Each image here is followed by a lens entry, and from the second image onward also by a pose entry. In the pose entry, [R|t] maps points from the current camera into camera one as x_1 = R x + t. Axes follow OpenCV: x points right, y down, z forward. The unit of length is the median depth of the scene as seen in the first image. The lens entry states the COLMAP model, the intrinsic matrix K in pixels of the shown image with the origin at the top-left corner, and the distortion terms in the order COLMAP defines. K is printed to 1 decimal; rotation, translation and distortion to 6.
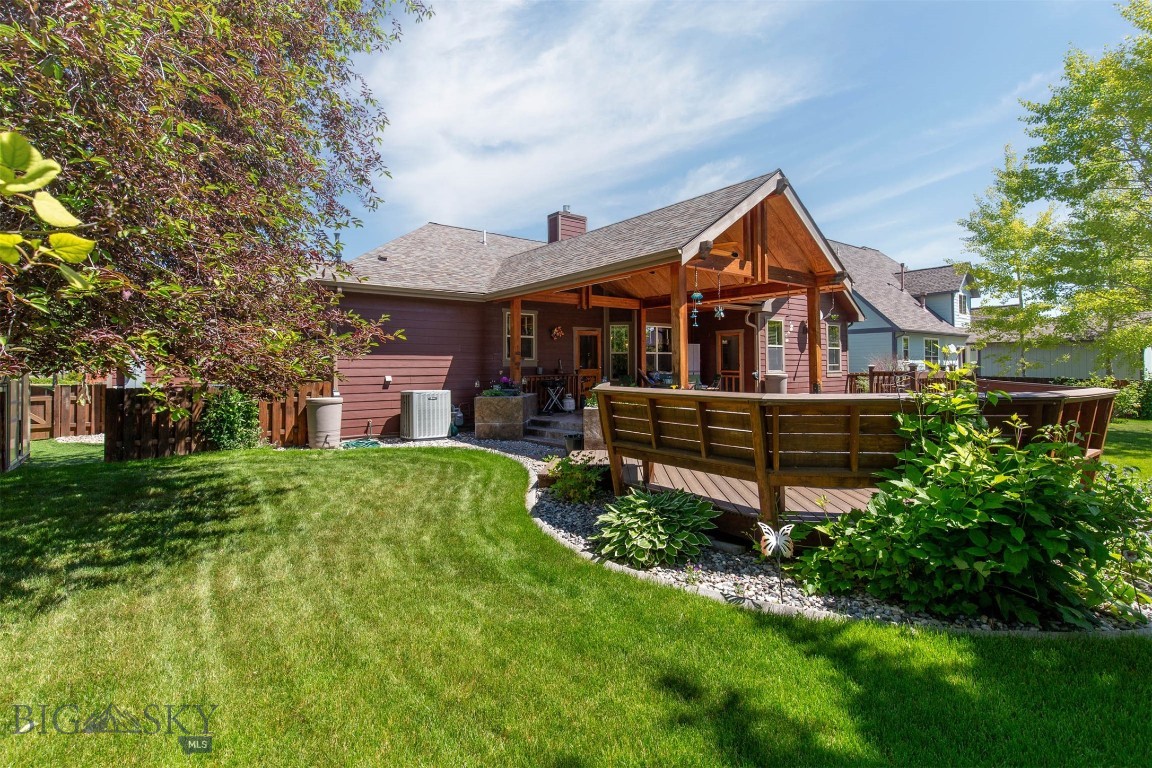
lens RADIAL K [[524.5, 0, 581.6], [0, 524.5, 350.6], [0, 0, 1]] dist [0.001755, -0.000523]
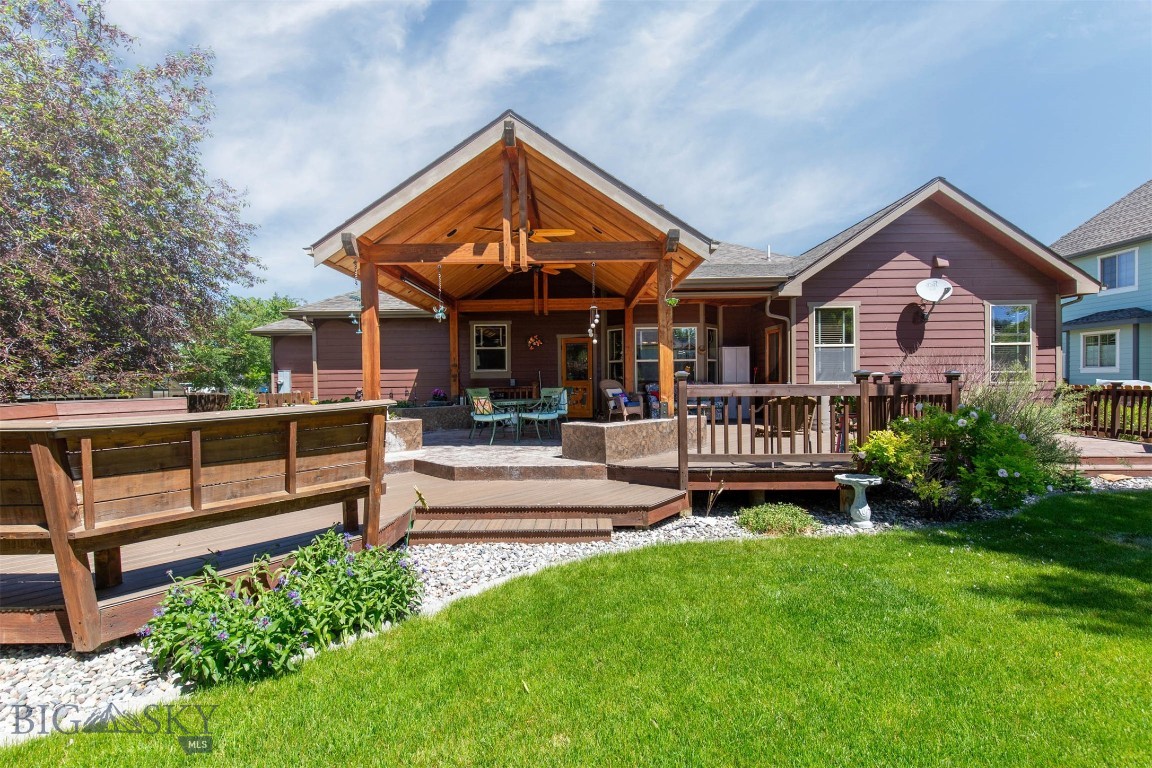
lens RADIAL K [[524.5, 0, 568.4], [0, 524.5, 386.5], [0, 0, 1]] dist [0.001755, -0.000523]
pose [[0.789525, 0.003468, -0.613709, 0.505233], [0.026144, 0.998886, 0.039278, 0.008504], [0.613162, -0.047055, 0.788555, 0.254185]]
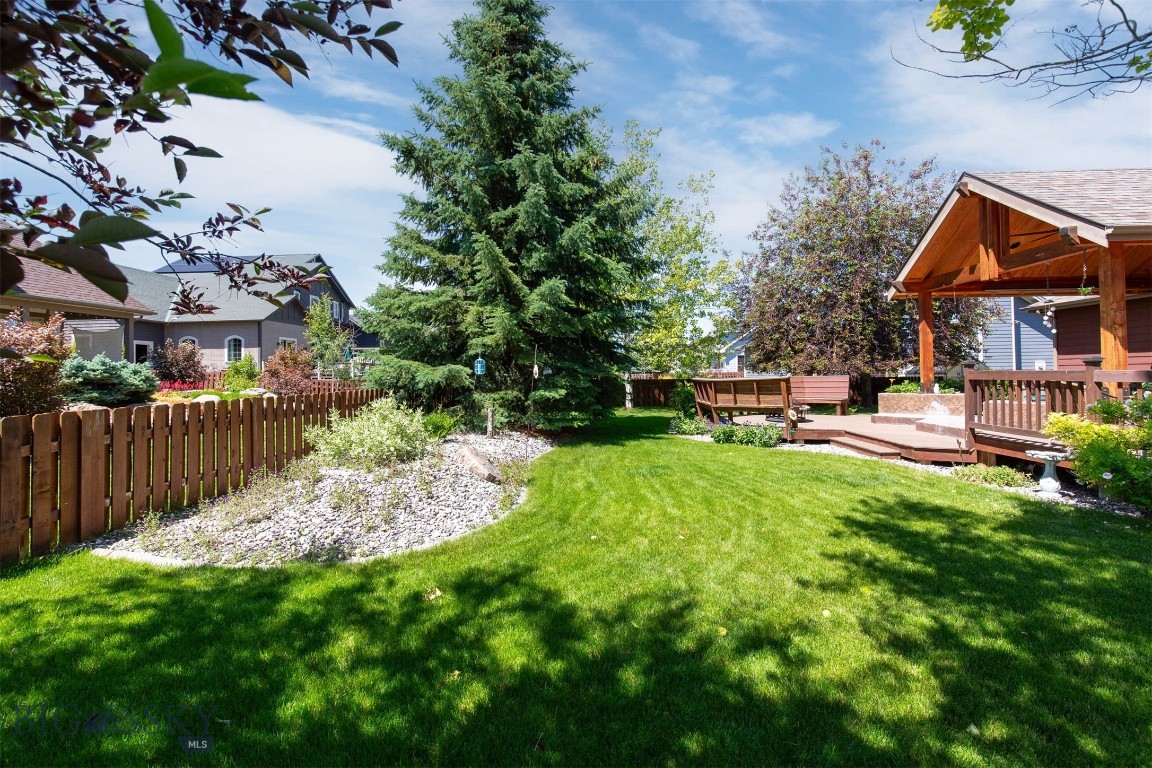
lens RADIAL K [[524.5, 0, 572.7], [0, 524.5, 376.7], [0, 0, 1]] dist [0.001755, -0.000523]
pose [[-0.648084, 0.013548, -0.761448, 0.936384], [0.037517, 0.999196, -0.014153, 0.021647], [0.760644, -0.037739, -0.648071, 0.603612]]
